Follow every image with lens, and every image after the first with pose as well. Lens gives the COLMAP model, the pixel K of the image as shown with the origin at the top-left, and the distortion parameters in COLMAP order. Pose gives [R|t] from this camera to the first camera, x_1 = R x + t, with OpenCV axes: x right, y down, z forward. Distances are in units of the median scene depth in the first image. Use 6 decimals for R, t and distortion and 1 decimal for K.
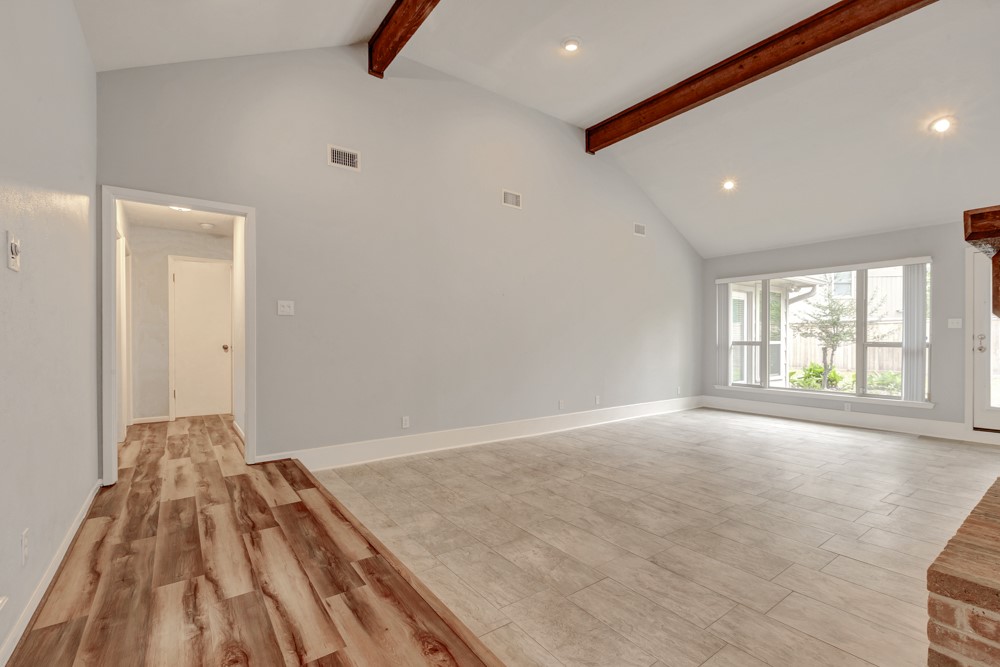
lens RADIAL K [[443.7, 0, 508.1], [0, 443.7, 341.4], [0, 0, 1]] dist [-0.000266, -0.000339]
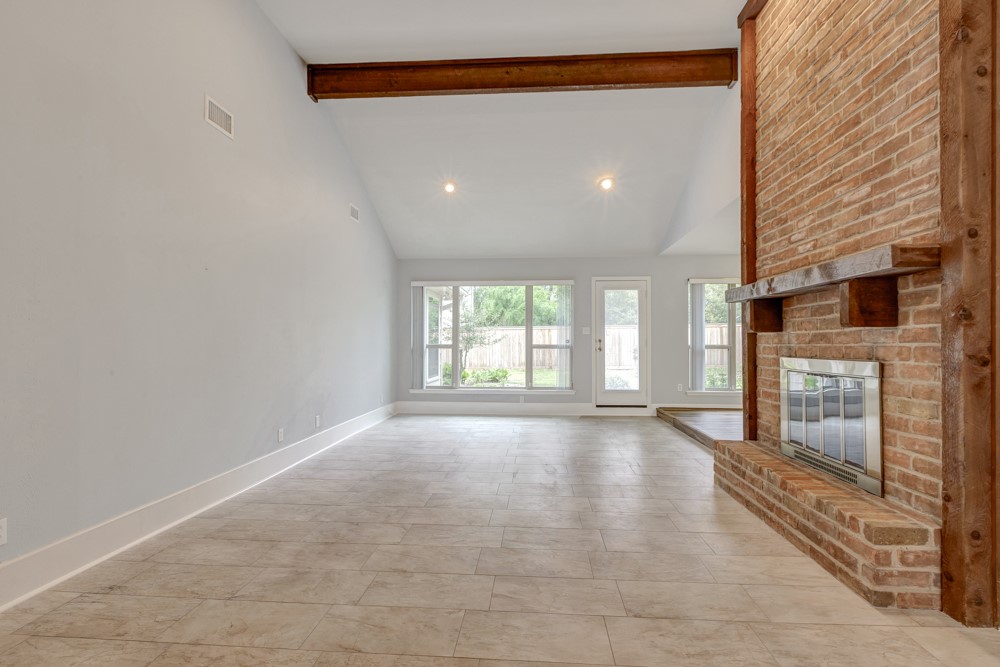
lens RADIAL K [[446.1, 0, 507.6], [0, 446.1, 339.2], [0, 0, 1]] dist [0.002028, -0.000547]
pose [[0.650307, 0.006447, 0.759644, -0.321682], [0.002346, 0.999942, -0.010495, -0.002009], [-0.759667, 0.008607, 0.650255, 0.455498]]
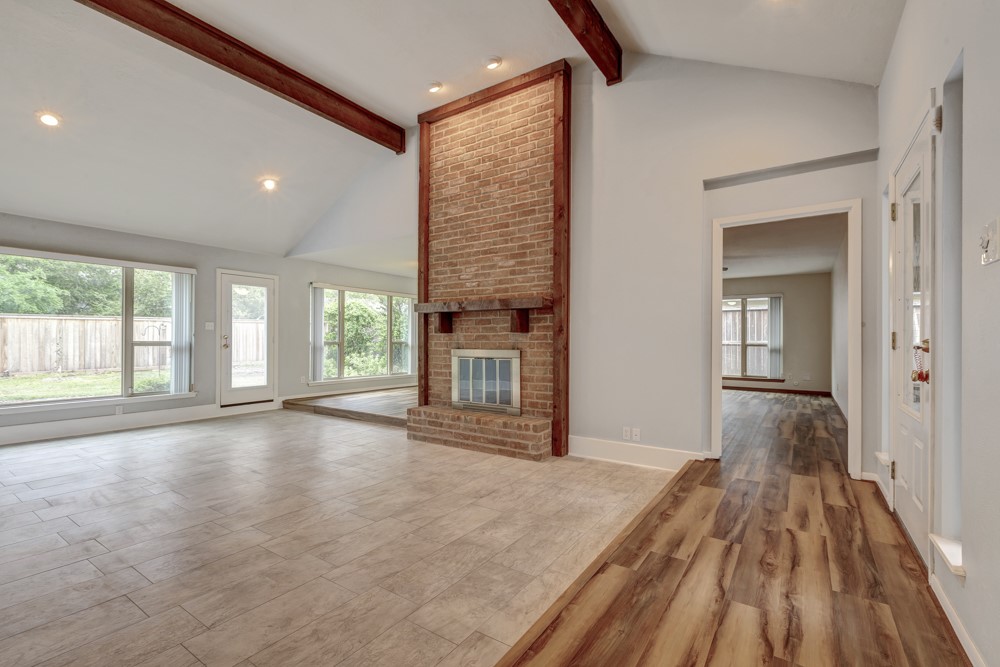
lens RADIAL K [[442.6, 0, 503.9], [0, 442.6, 338.1], [0, 0, 1]] dist [-0.000532, 0.000316]
pose [[-0.328070, 0.002542, 0.944650, -0.734646], [-0.000796, 0.999995, -0.002967, -0.006103], [-0.944653, -0.001725, -0.328067, 0.990850]]
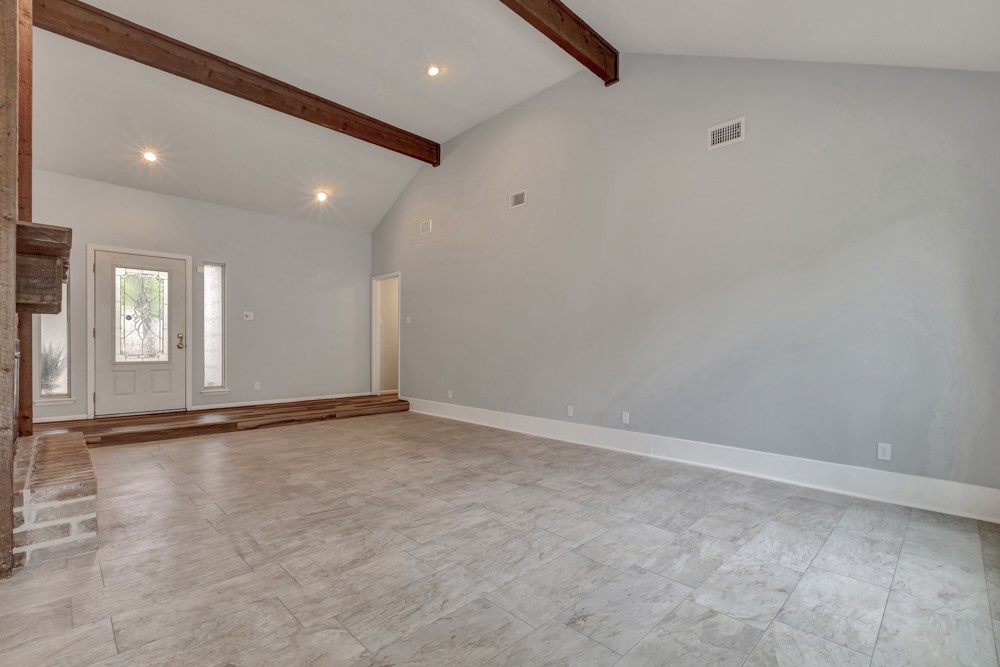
lens RADIAL K [[448.8, 0, 504.9], [0, 448.8, 348.3], [0, 0, 1]] dist [0.000459, -0.000229]
pose [[0.146991, 0.011117, -0.989075, 1.670184], [-0.001402, 0.999938, 0.011031, 0.023488], [0.989137, -0.000235, 0.146998, 1.310970]]
